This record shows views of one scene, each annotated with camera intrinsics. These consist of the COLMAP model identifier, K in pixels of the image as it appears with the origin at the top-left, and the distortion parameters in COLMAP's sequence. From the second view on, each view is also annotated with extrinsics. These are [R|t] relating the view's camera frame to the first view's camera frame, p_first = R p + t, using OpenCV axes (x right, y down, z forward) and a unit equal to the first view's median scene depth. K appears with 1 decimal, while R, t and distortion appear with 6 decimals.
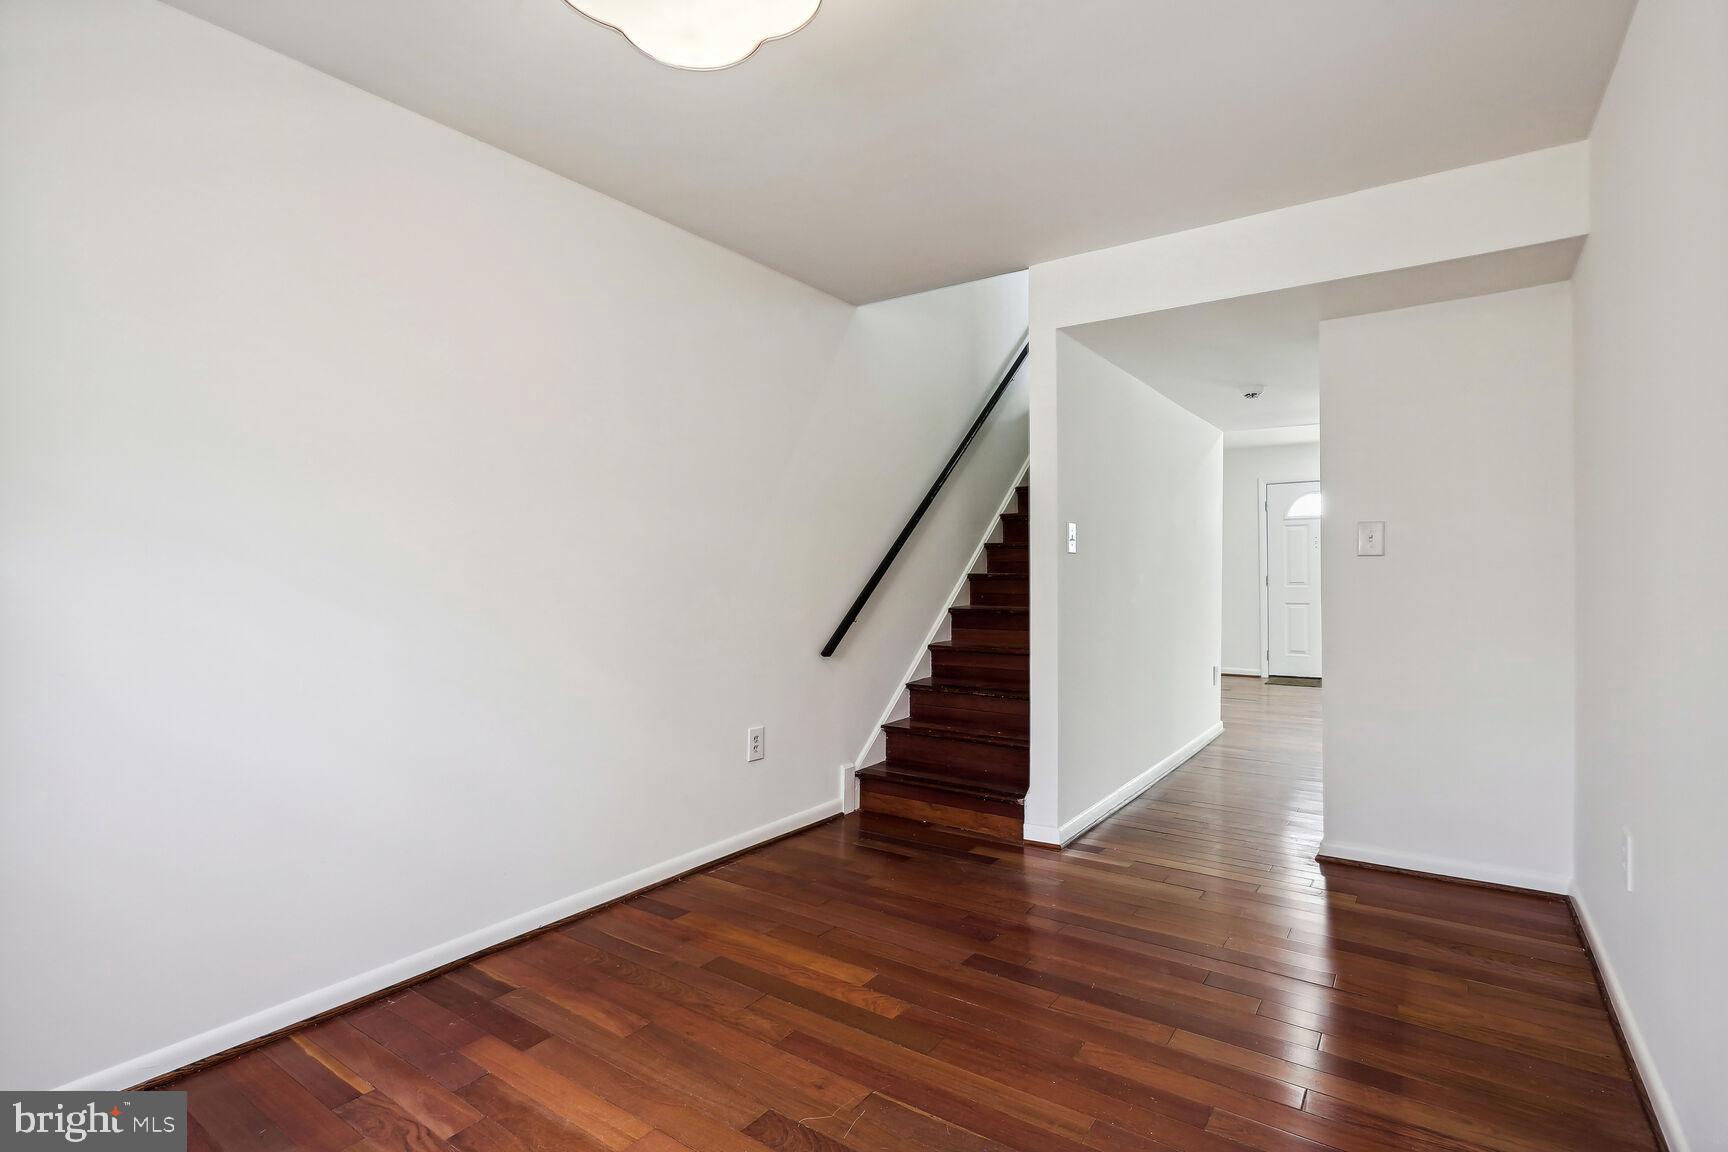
lens RADIAL K [[834.1, 0, 867.0], [0, 834.1, 568.8], [0, 0, 1]] dist [-0.004211, 0.001131]
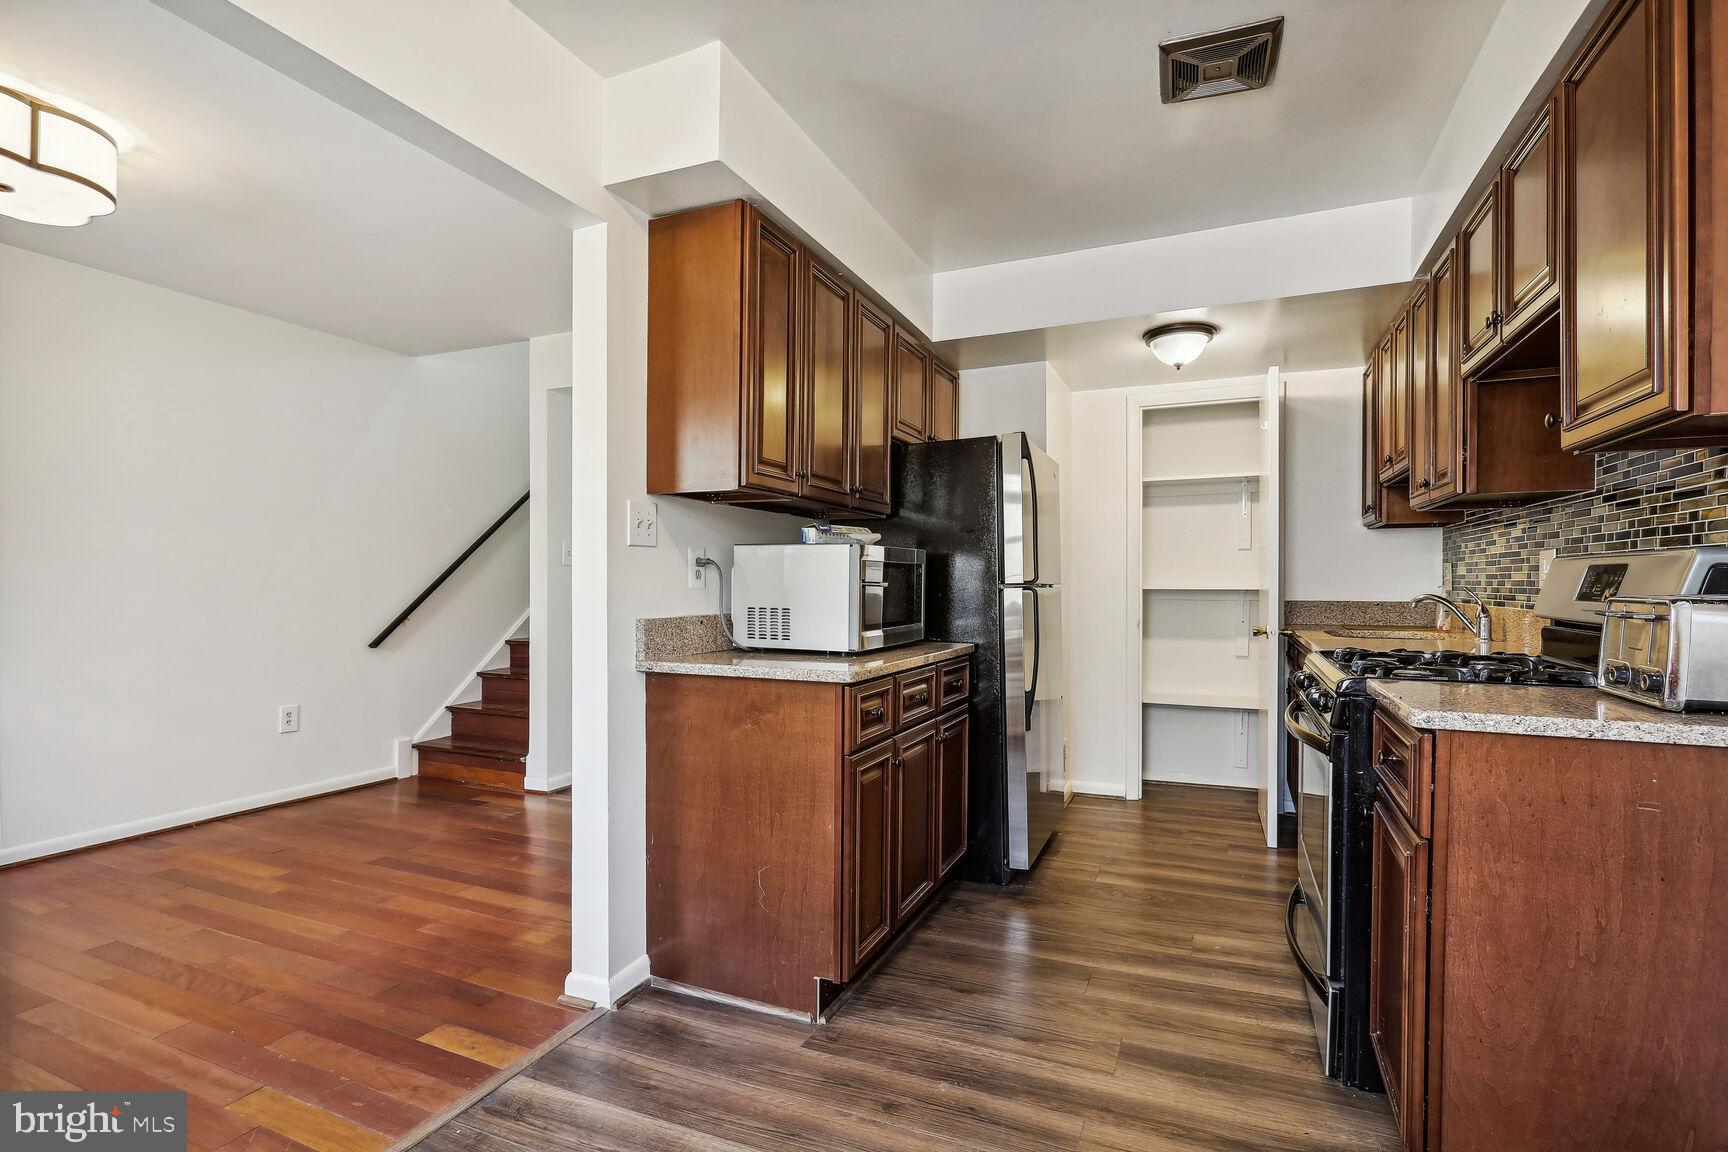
lens RADIAL K [[834.1, 0, 859.0], [0, 834.1, 583.6], [0, 0, 1]] dist [-0.004211, 0.001131]
pose [[0.980660, 0.009388, 0.195494, 0.438474], [-0.011868, 0.999863, 0.011521, -0.012000], [-0.195360, -0.013618, 0.980637, -0.352023]]
